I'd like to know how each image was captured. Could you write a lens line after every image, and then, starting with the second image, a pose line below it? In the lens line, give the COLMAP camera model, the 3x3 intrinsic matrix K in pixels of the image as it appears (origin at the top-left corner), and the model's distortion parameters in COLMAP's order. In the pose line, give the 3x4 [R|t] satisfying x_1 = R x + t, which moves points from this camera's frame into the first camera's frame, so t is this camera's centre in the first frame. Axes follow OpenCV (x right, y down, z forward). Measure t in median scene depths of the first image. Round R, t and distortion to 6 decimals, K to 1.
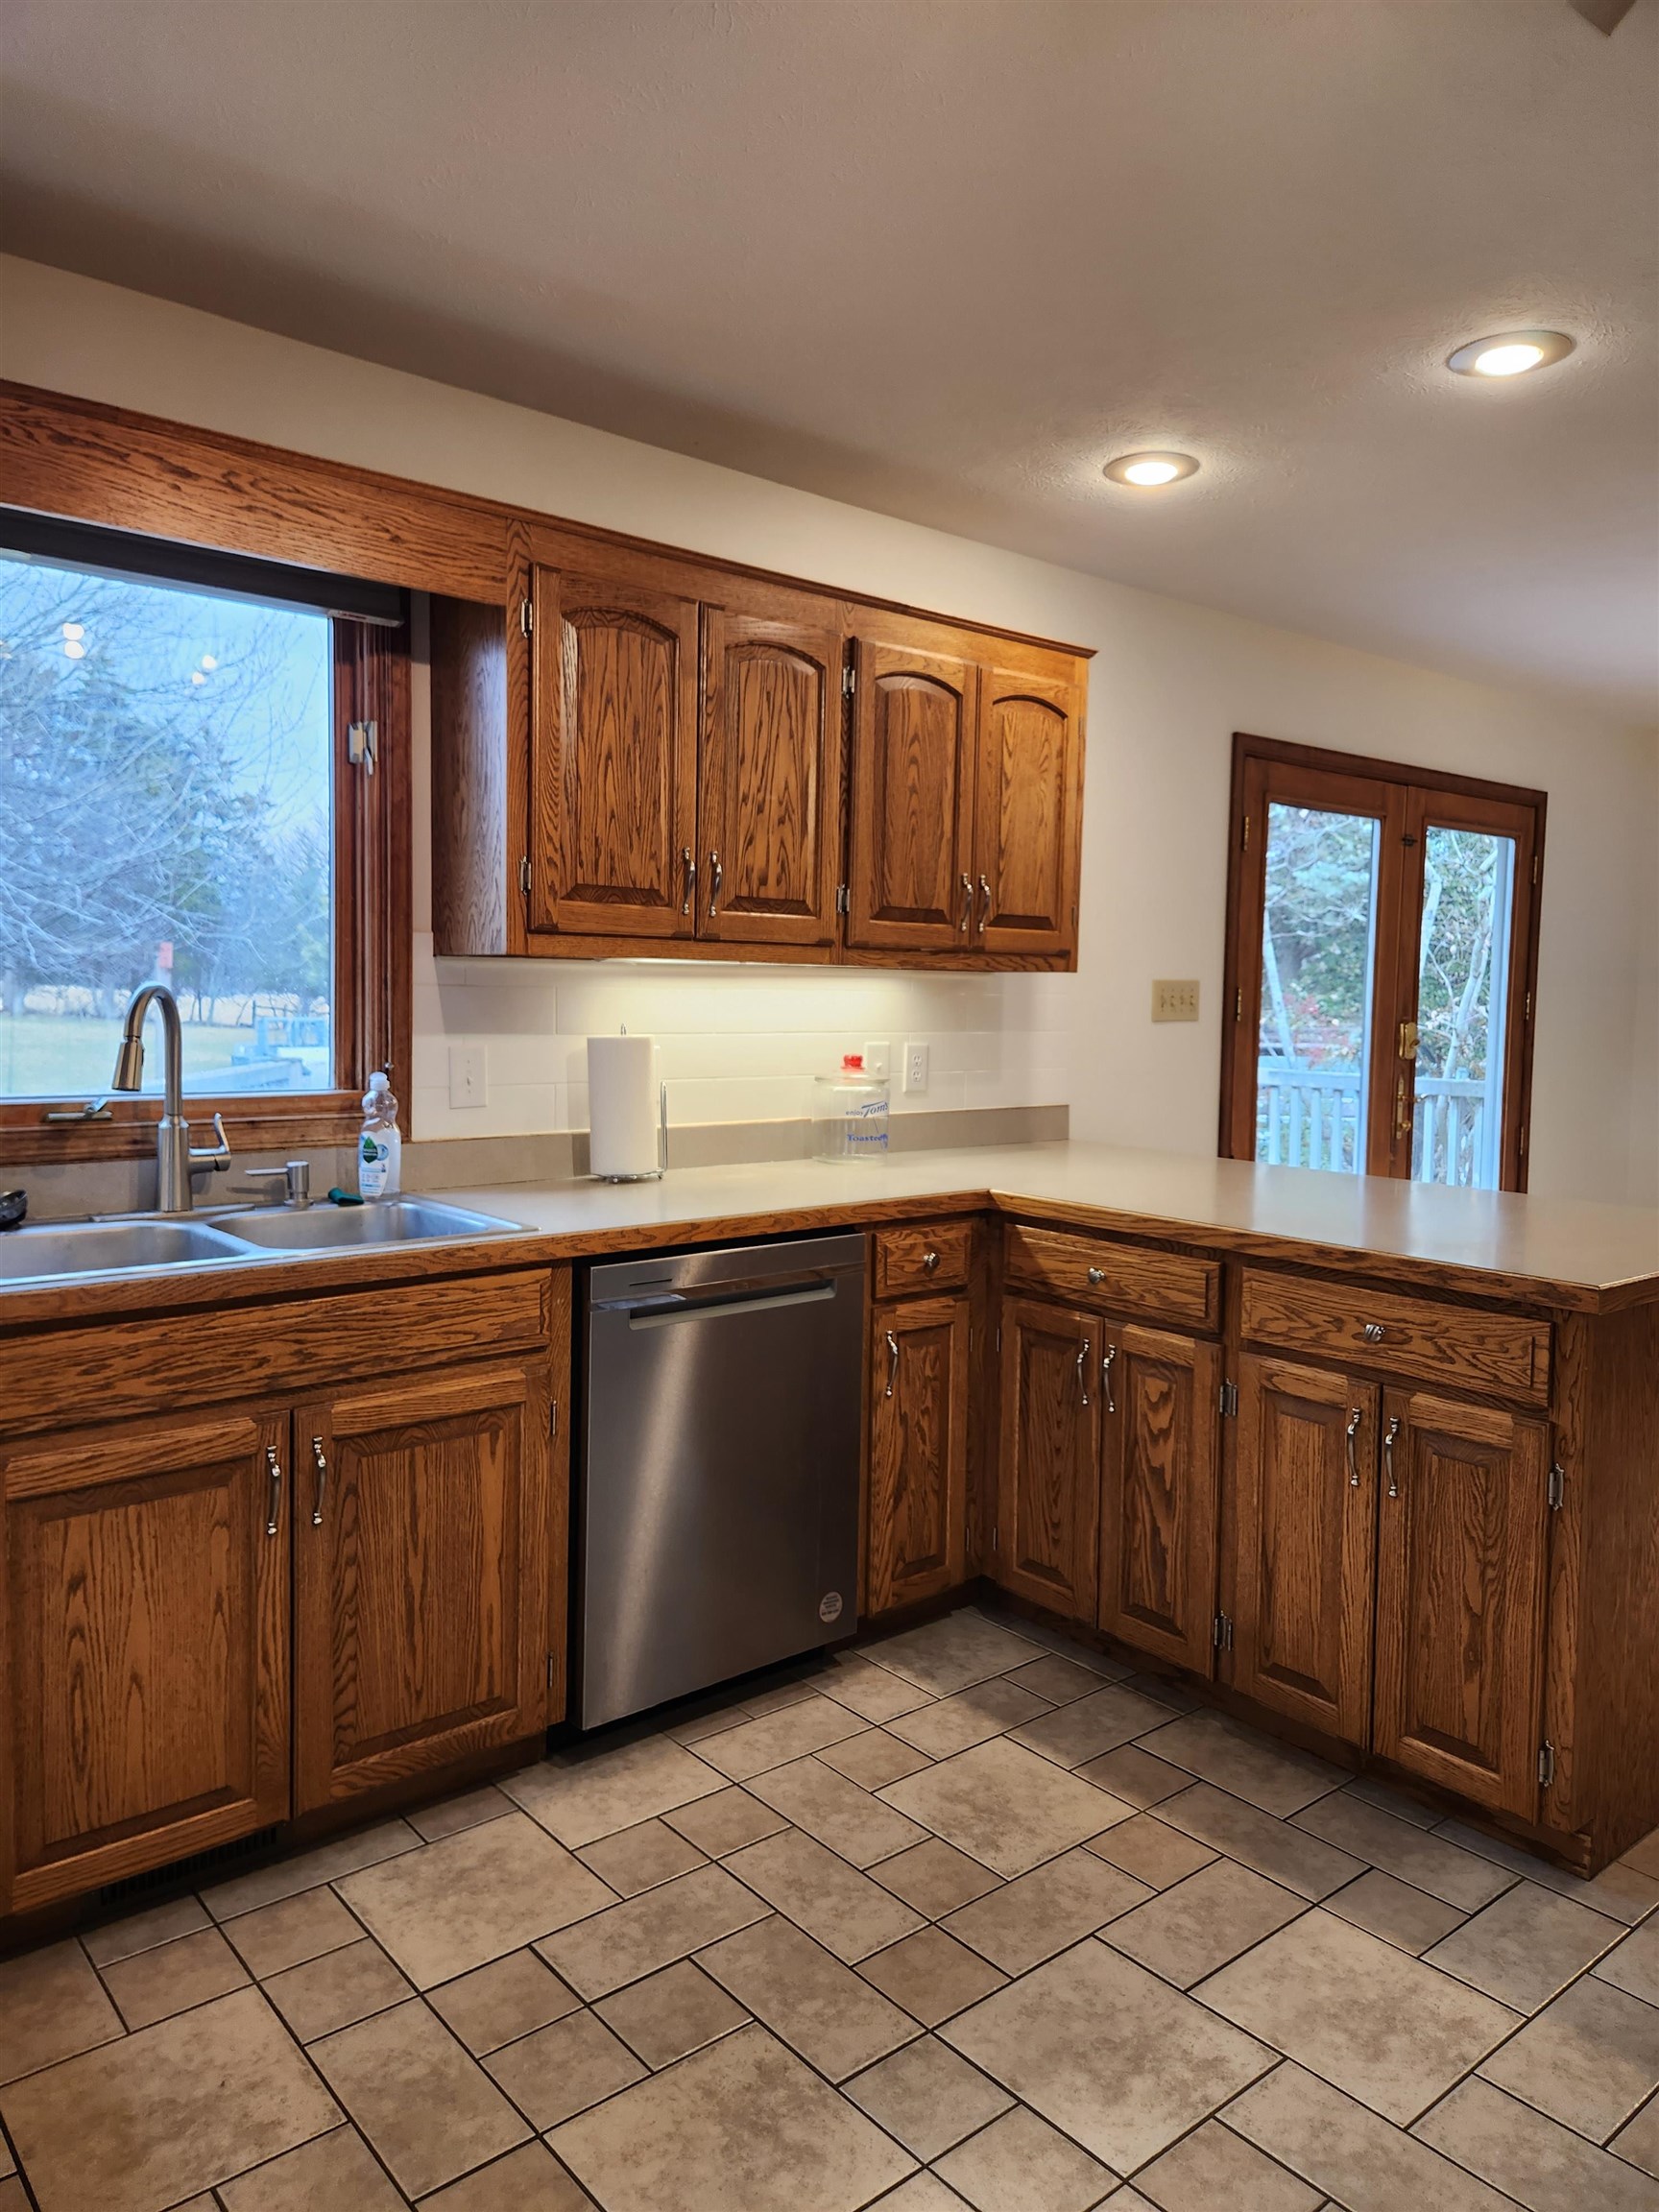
lens RADIAL K [[1477.1, 0, 814.0], [0, 1477.1, 1097.8], [0, 0, 1]] dist [0.058791, -0.059079]
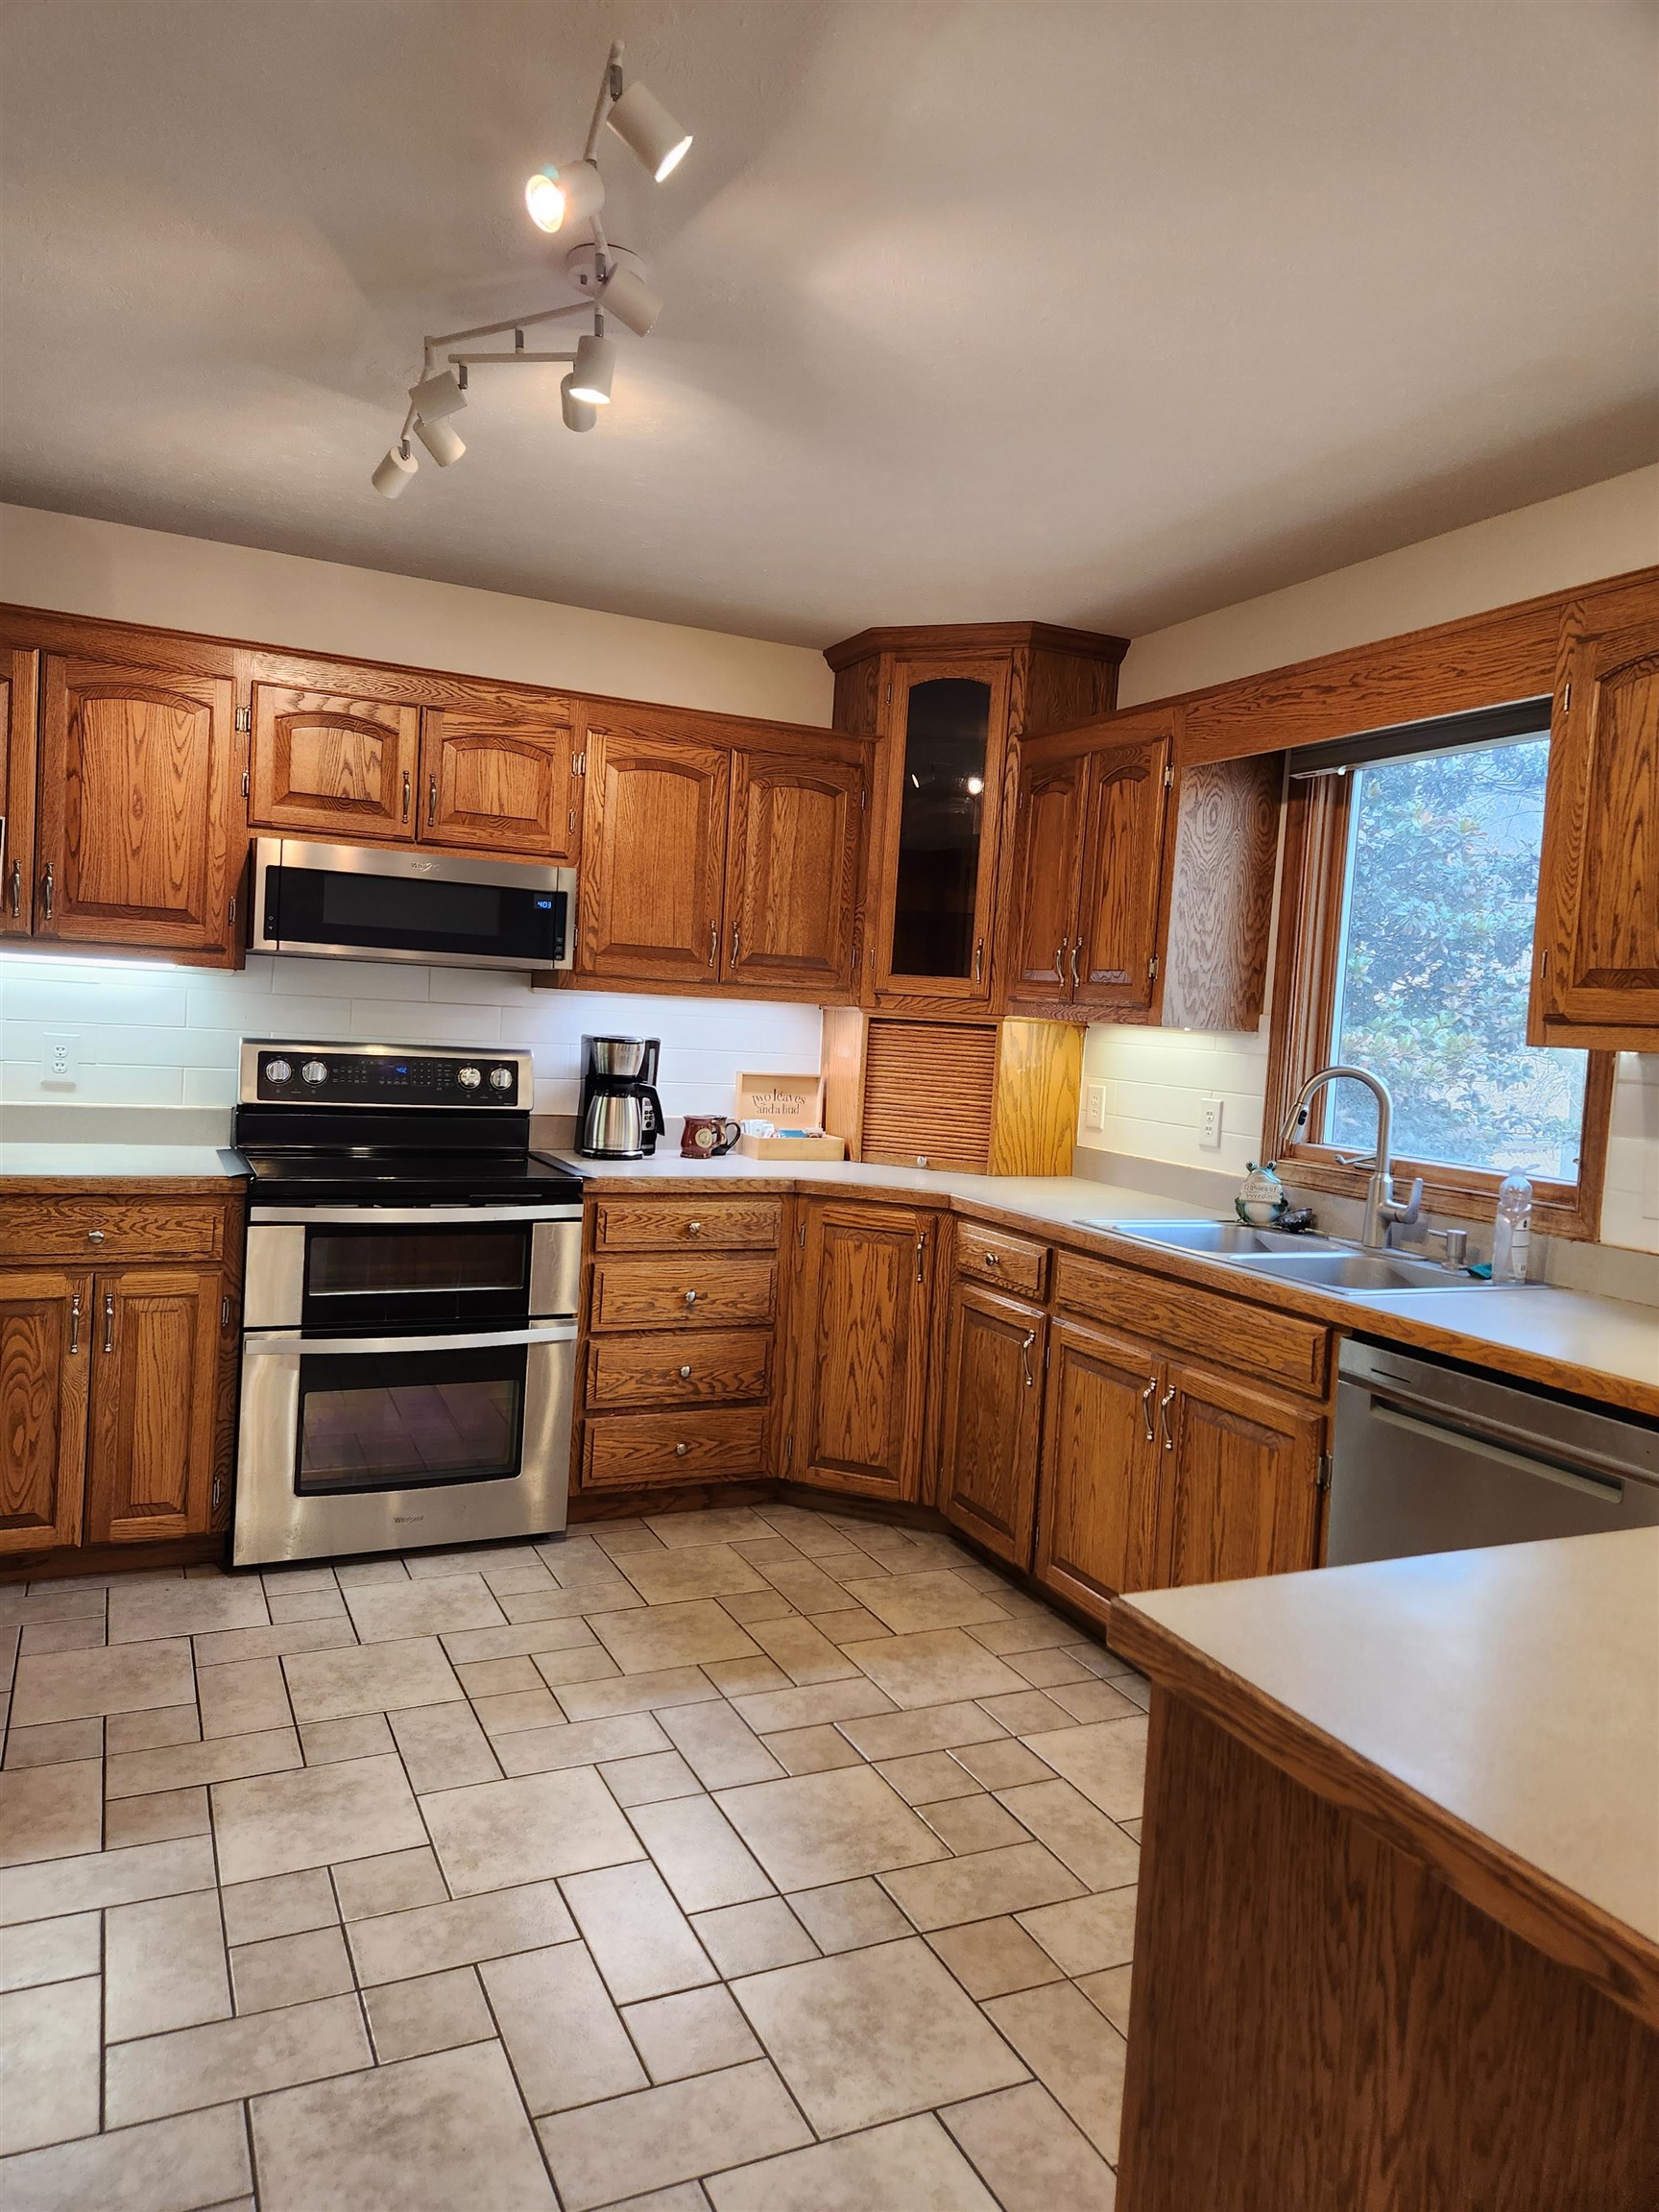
lens RADIAL K [[1477.1, 0, 814.0], [0, 1477.1, 1097.8], [0, 0, 1]] dist [0.058791, -0.059079]
pose [[-0.256460, 0.027448, -0.966165, 1.135137], [-0.129563, 0.989599, 0.062505, -0.082828], [0.957832, 0.141209, -0.250236, 1.049232]]
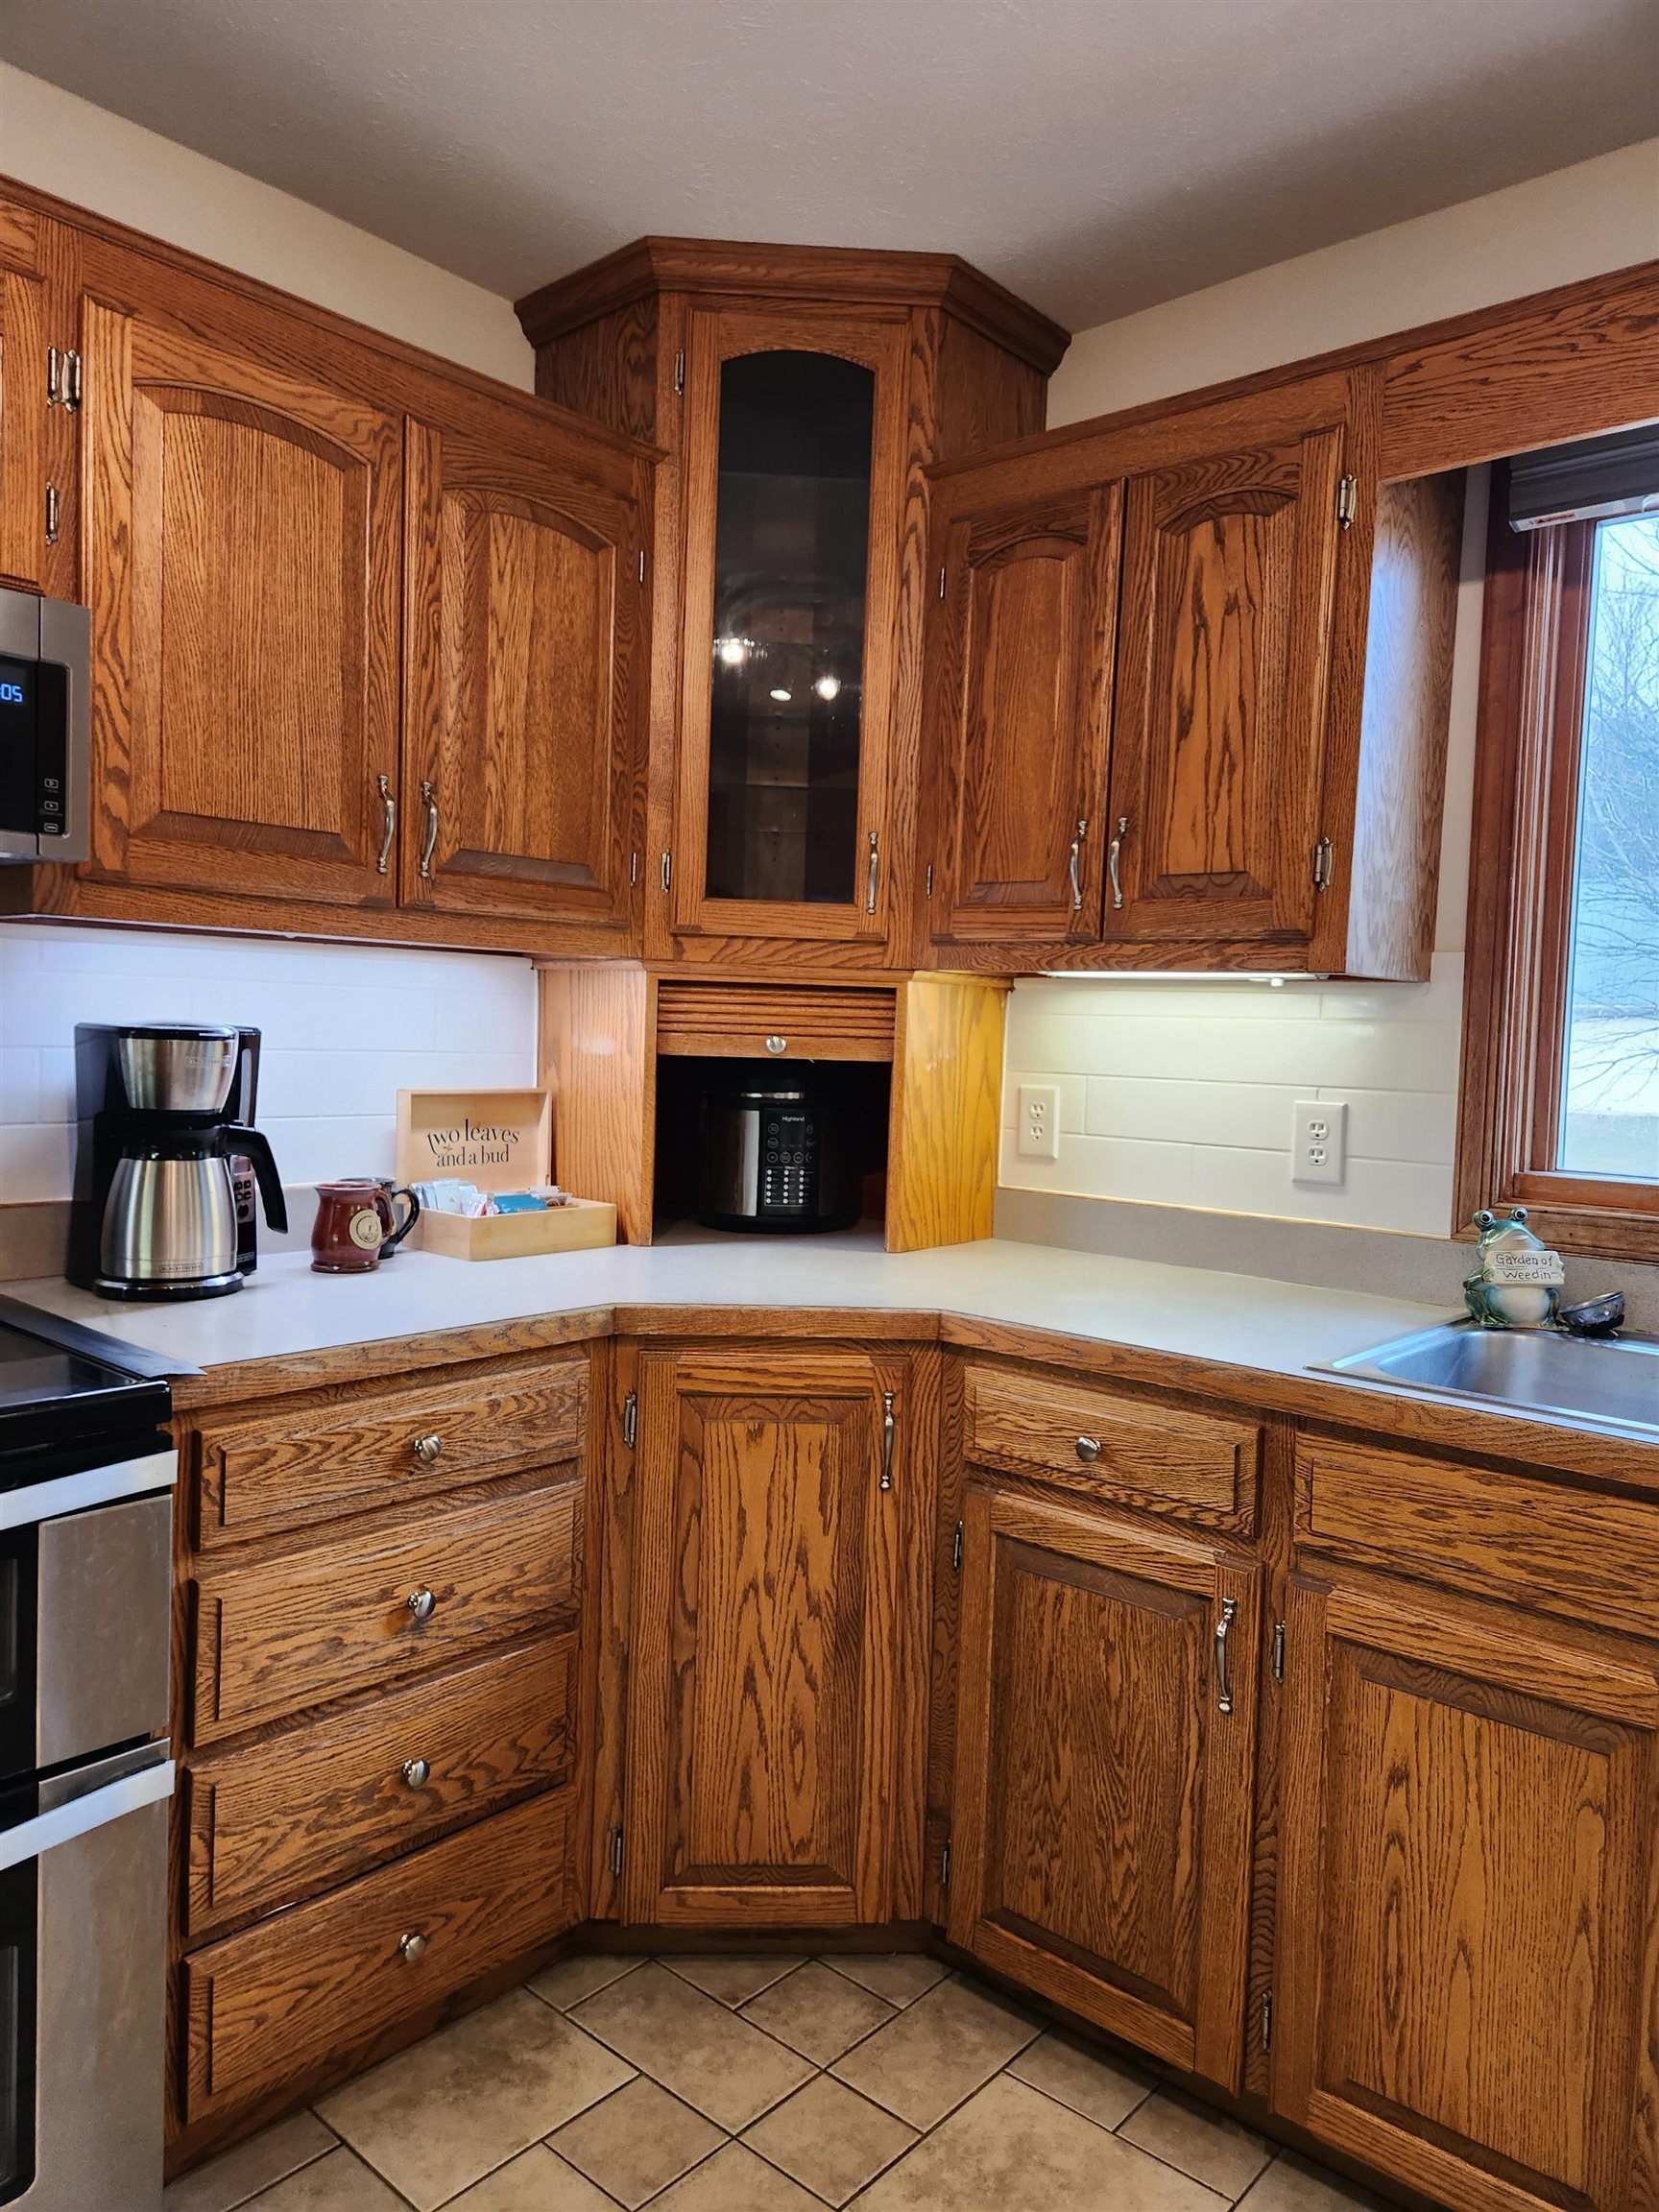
lens RADIAL K [[1477.1, 0, 814.0], [0, 1477.1, 1097.8], [0, 0, 1]] dist [0.058791, -0.059079]
pose [[0.150601, 0.033846, -0.988015, 0.221394], [-0.097803, 0.995021, 0.019178, -0.016304], [0.983745, 0.093742, 0.153162, 0.527002]]
